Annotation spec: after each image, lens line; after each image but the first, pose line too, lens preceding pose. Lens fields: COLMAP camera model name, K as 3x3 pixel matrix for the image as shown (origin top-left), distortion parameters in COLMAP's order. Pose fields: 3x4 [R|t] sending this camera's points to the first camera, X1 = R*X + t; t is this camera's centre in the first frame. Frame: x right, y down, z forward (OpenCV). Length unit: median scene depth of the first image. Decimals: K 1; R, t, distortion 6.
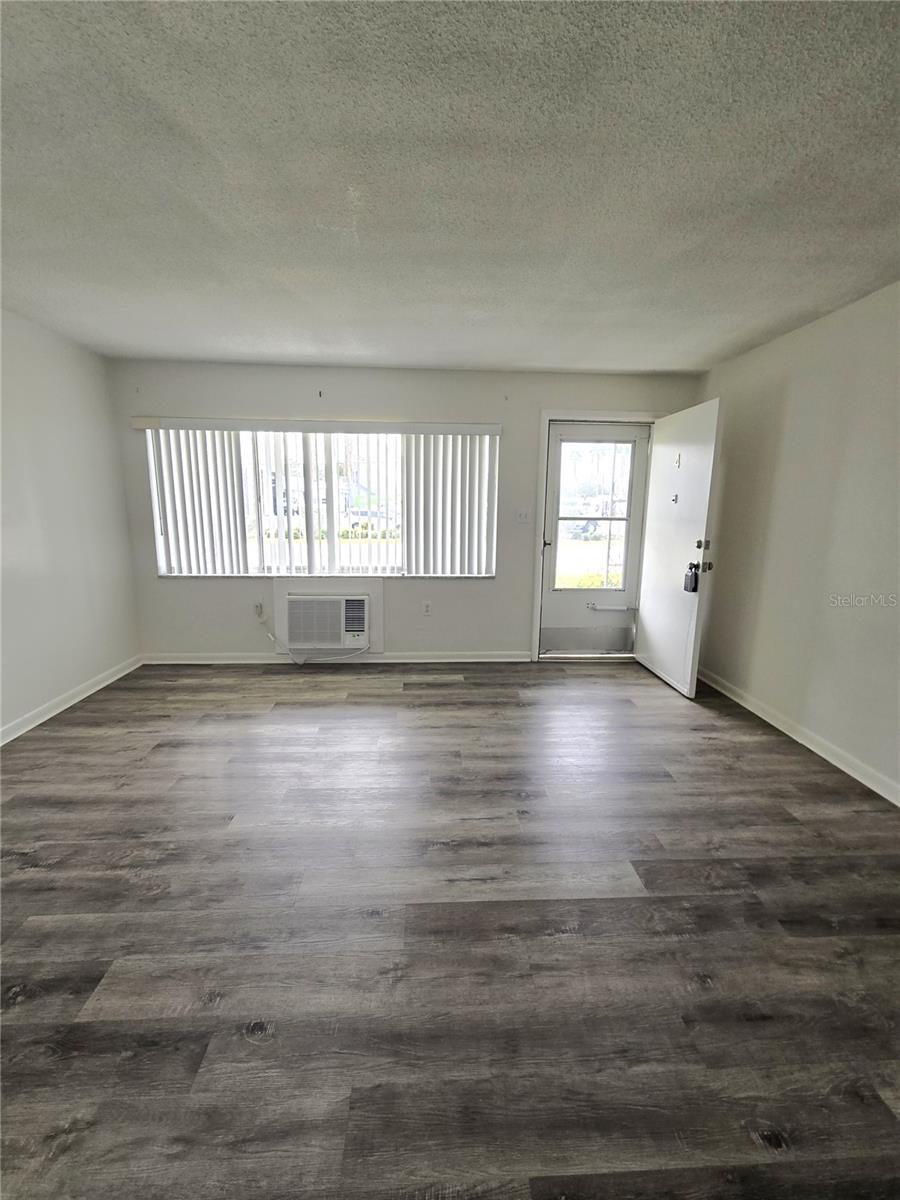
lens RADIAL K [[509.5, 0, 449.4], [0, 509.5, 600.3], [0, 0, 1]] dist [0.000486, -0.000569]
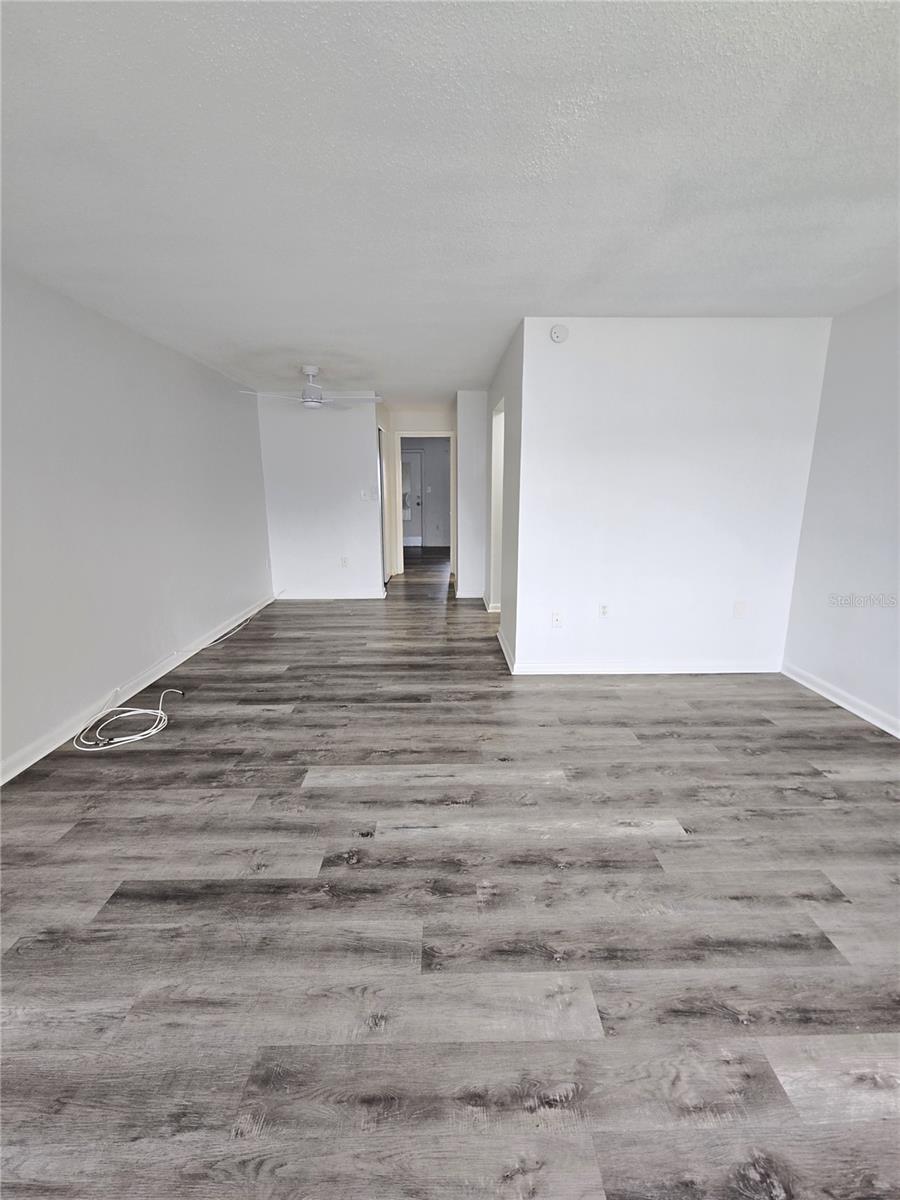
lens RADIAL K [[509.5, 0, 447.0], [0, 509.5, 603.2], [0, 0, 1]] dist [0.000486, -0.000569]
pose [[-0.999219, -0.015975, 0.036139, -0.026037], [0.000054, 0.914080, 0.405534, -0.390507], [-0.039512, 0.405219, -0.913365, 2.043682]]
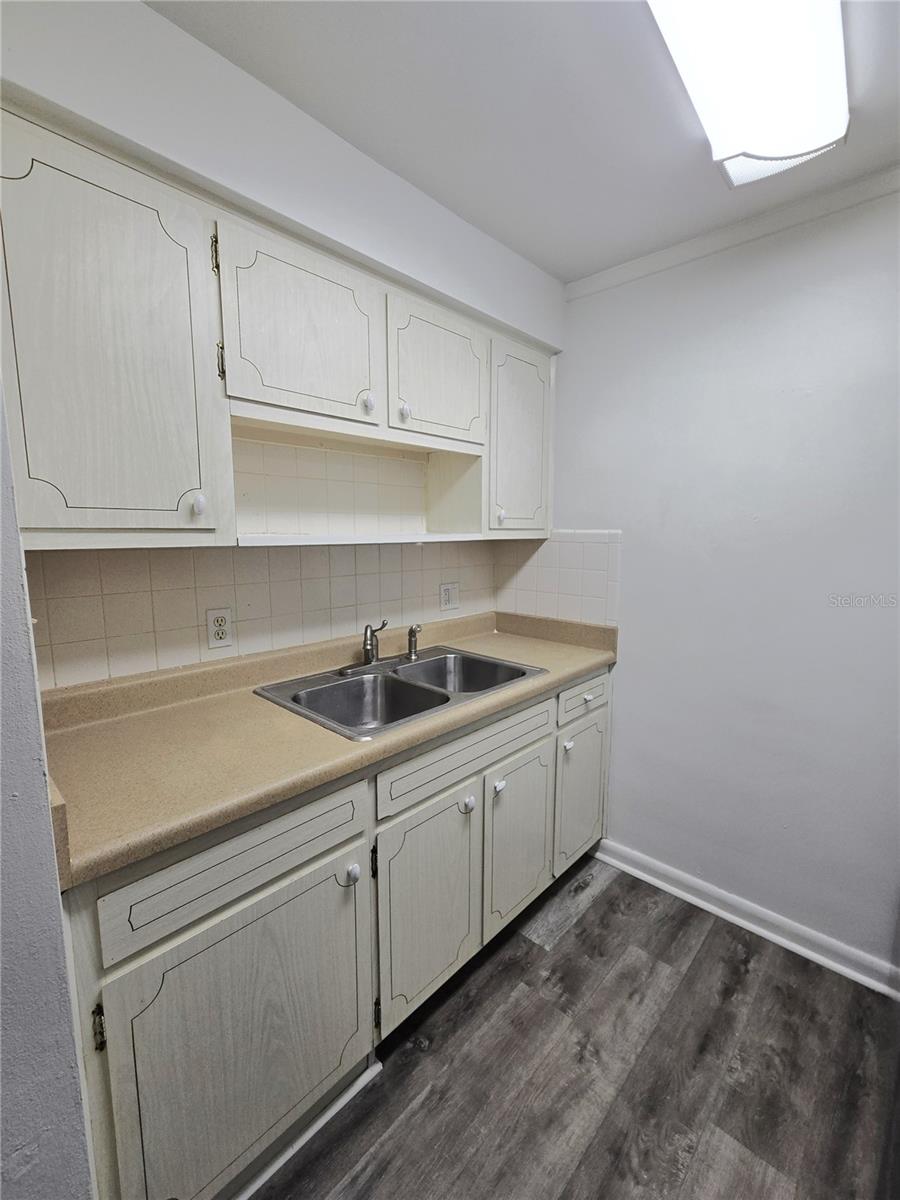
lens RADIAL K [[509.5, 0, 451.1], [0, 509.5, 596.2], [0, 0, 1]] dist [0.000486, -0.000569]
pose [[-0.729573, 0.064848, -0.680821, 0.782103], [-0.150657, 0.955800, 0.252486, -0.327564], [0.667102, 0.286777, -0.687556, 1.804400]]
